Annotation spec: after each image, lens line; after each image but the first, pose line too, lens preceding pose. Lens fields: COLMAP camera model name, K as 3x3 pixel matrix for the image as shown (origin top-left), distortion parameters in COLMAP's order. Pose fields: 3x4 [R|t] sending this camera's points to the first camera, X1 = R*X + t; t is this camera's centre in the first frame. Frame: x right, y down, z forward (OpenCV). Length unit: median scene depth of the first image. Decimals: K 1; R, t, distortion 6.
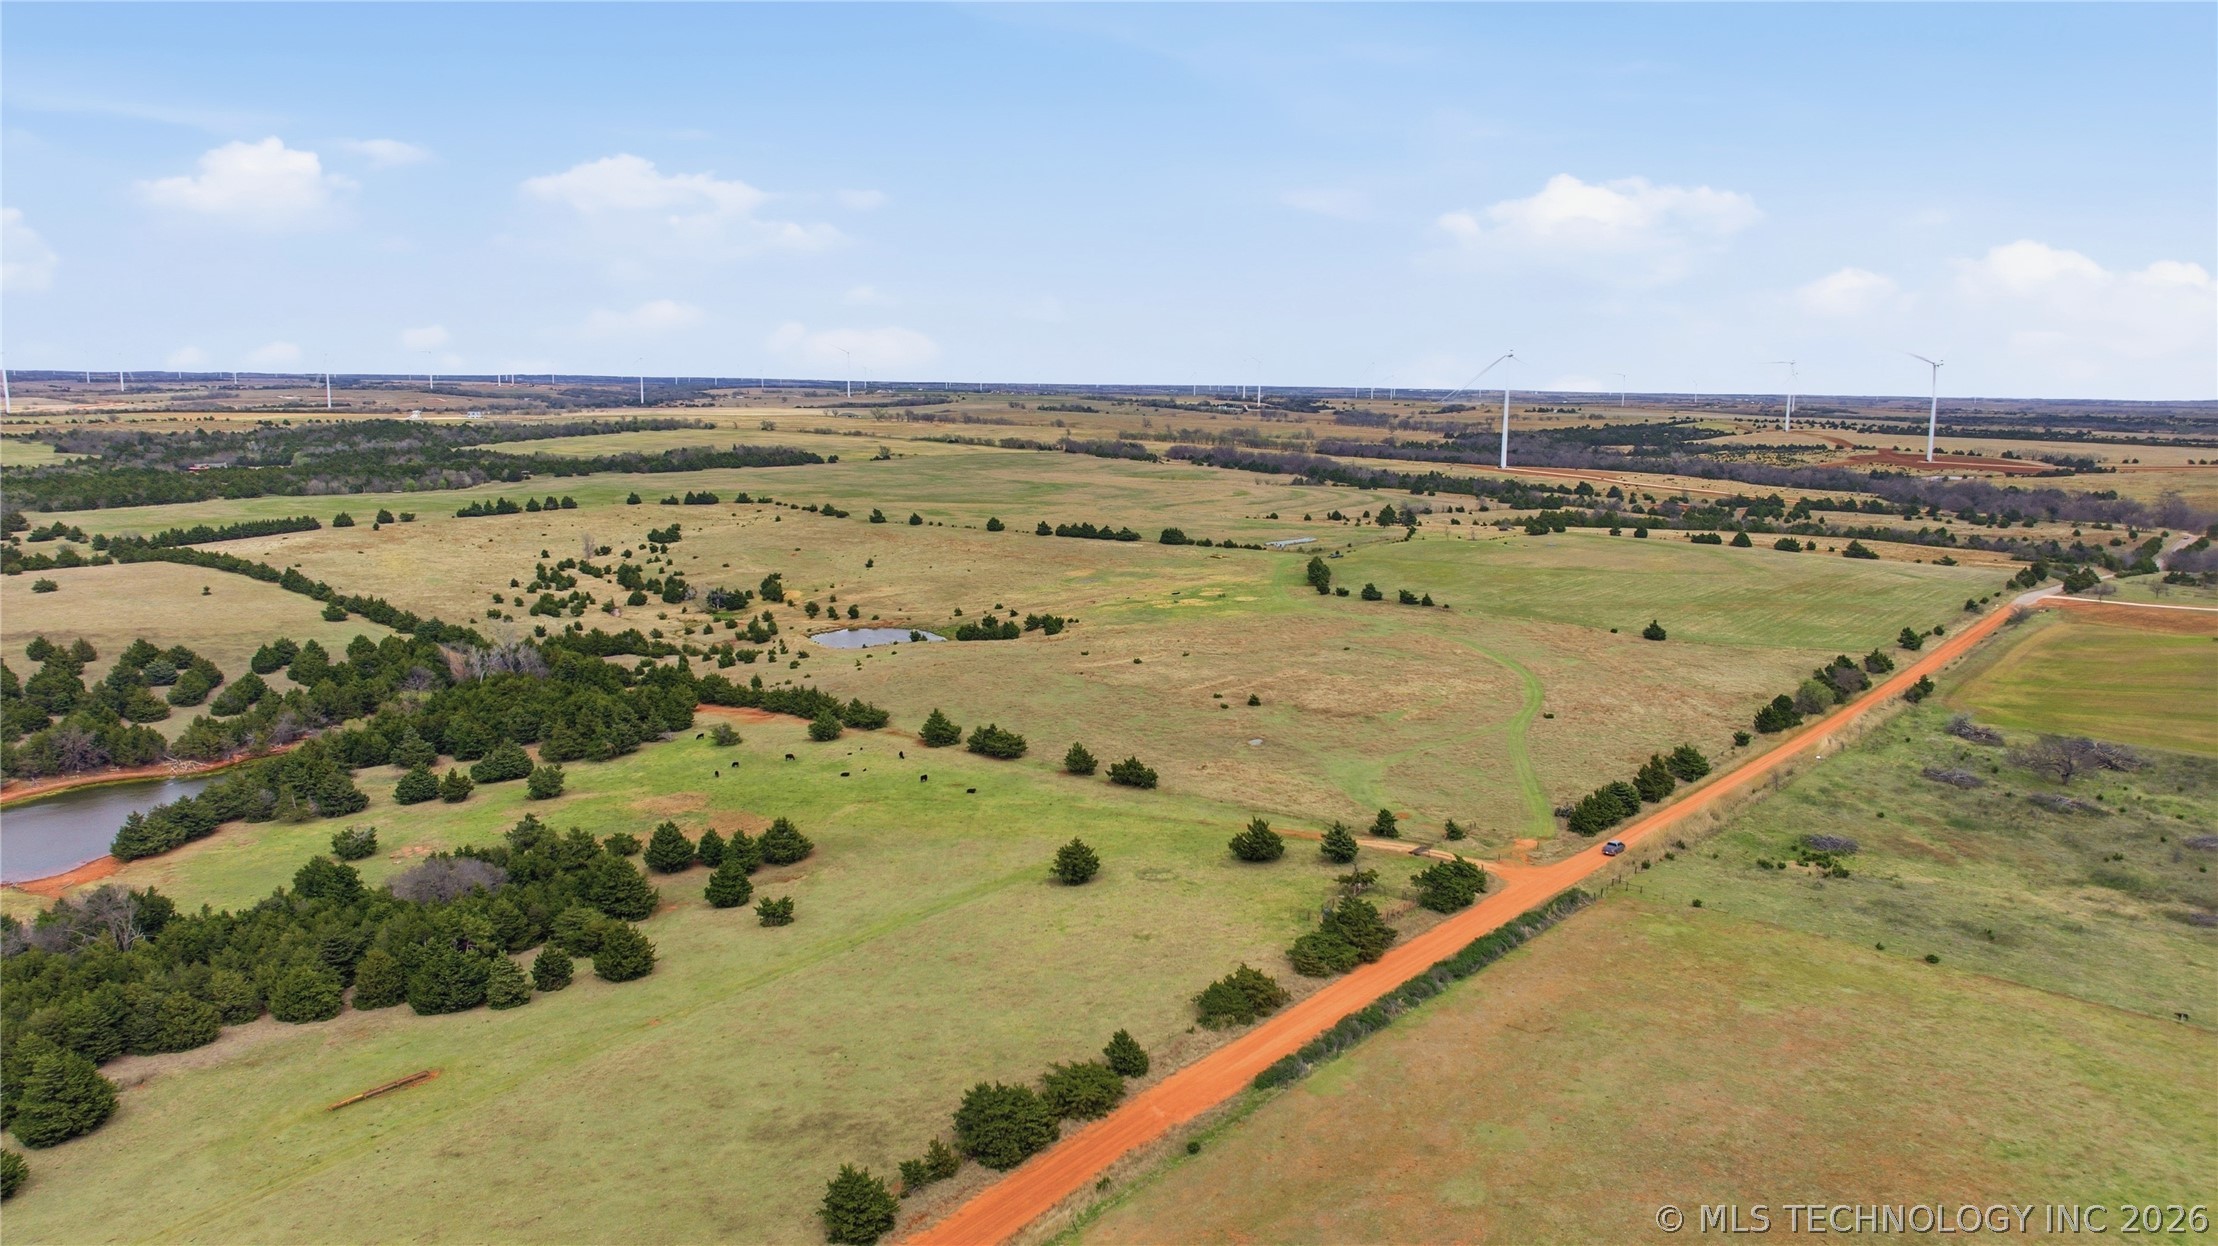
lens RADIAL K [[1569.3, 0, 1114.6], [0, 1569.3, 627.4], [0, 0, 1]] dist [-0.021042, 0.012227]
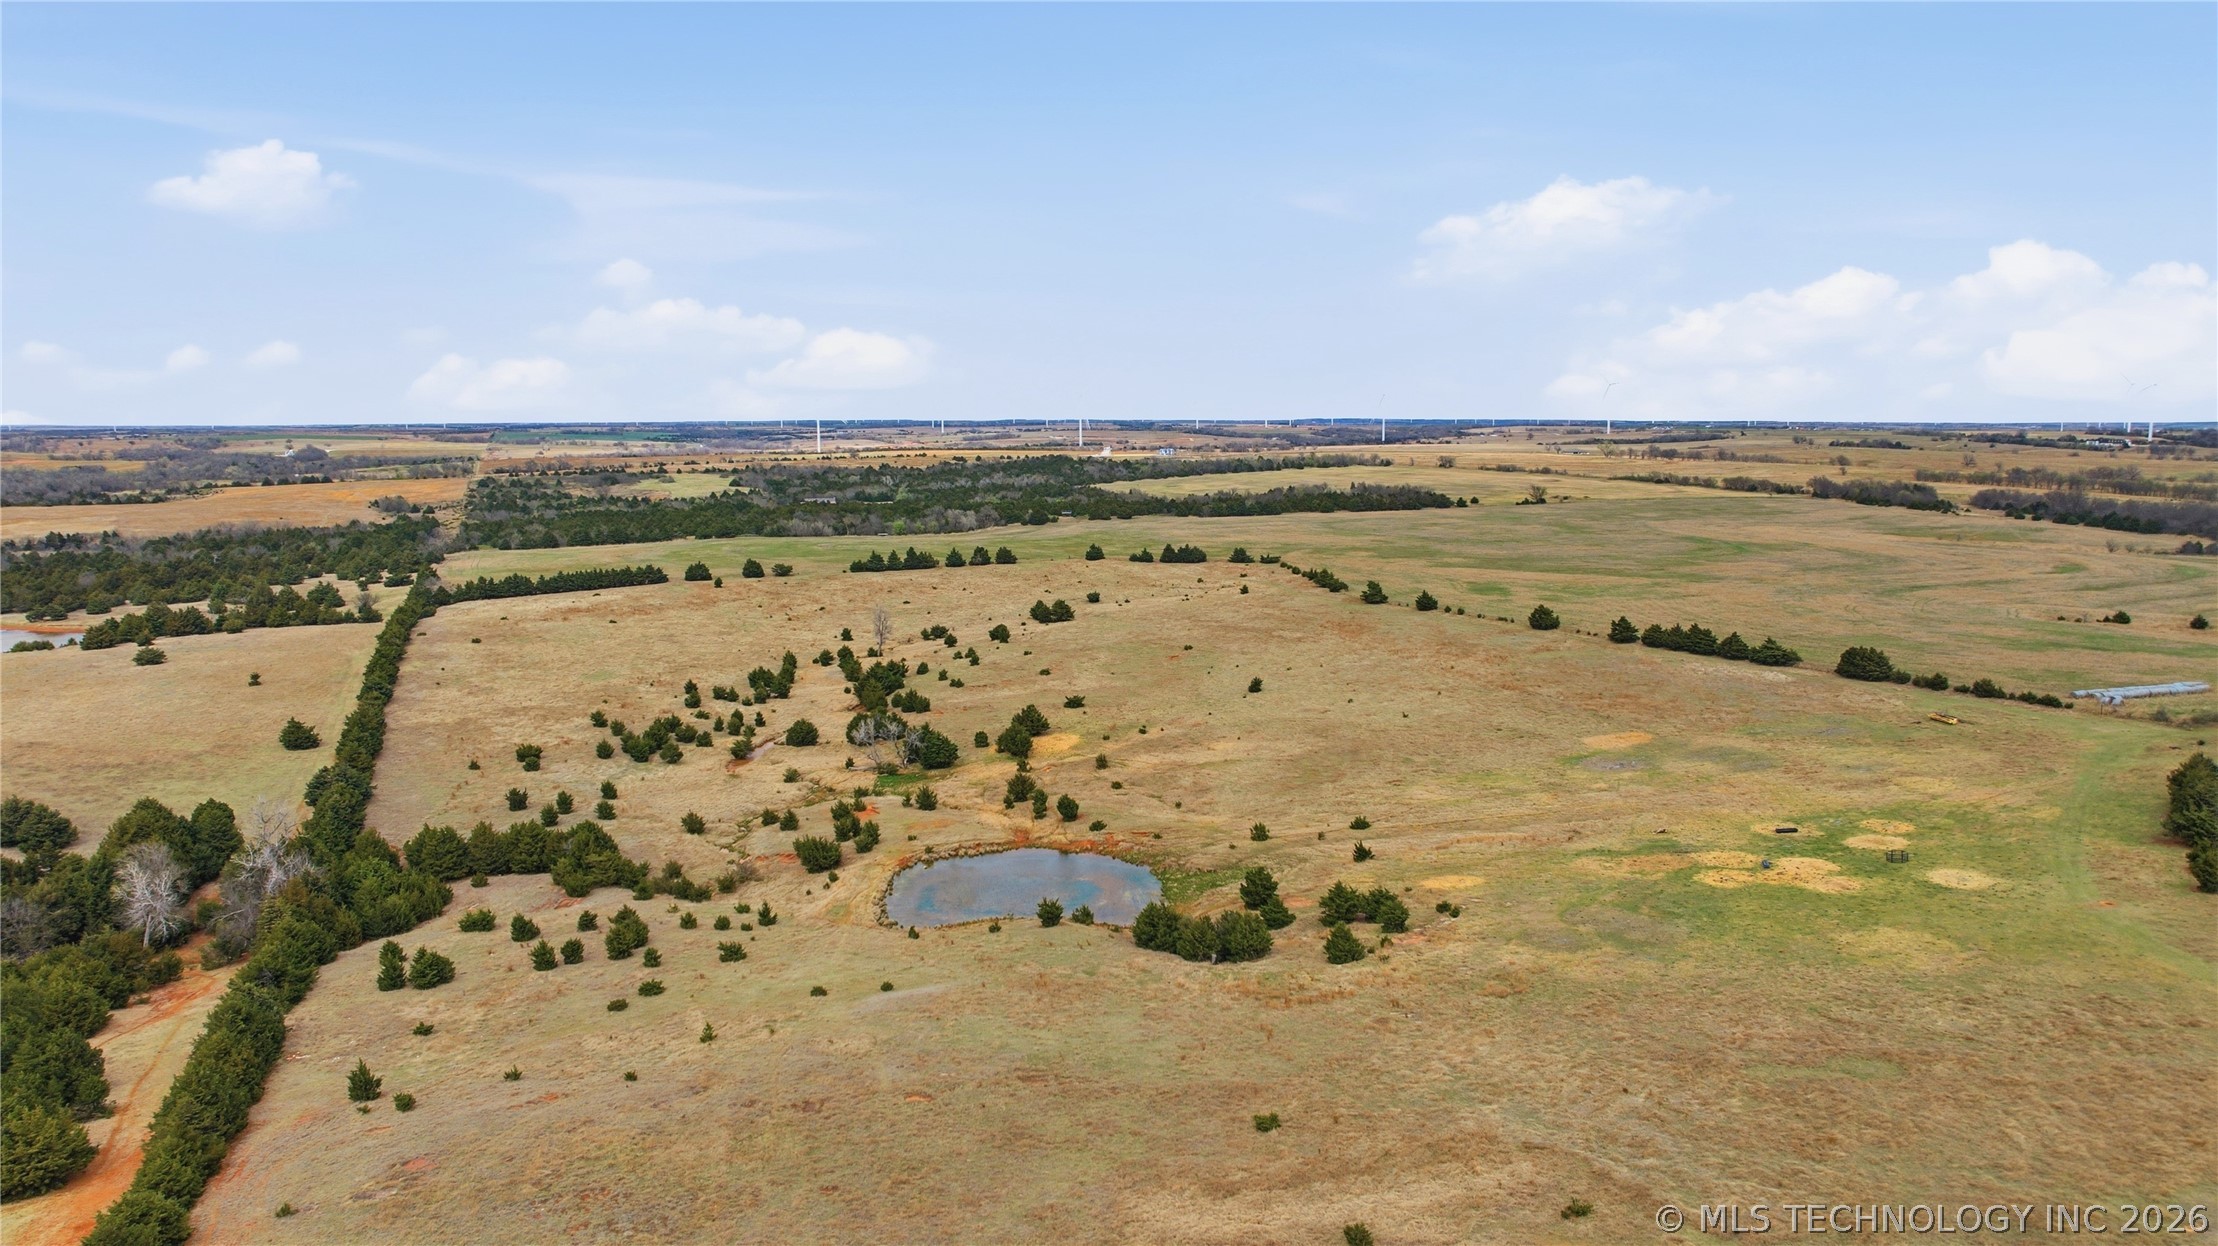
lens RADIAL K [[1569.3, 0, 1112.8], [0, 1569.3, 612.9], [0, 0, 1]] dist [-0.021042, 0.012227]
pose [[0.878457, 0.045316, -0.475667, 0.057096], [-0.062268, 0.997860, -0.019932, -0.044420], [0.473746, 0.047129, 0.879399, 0.400603]]
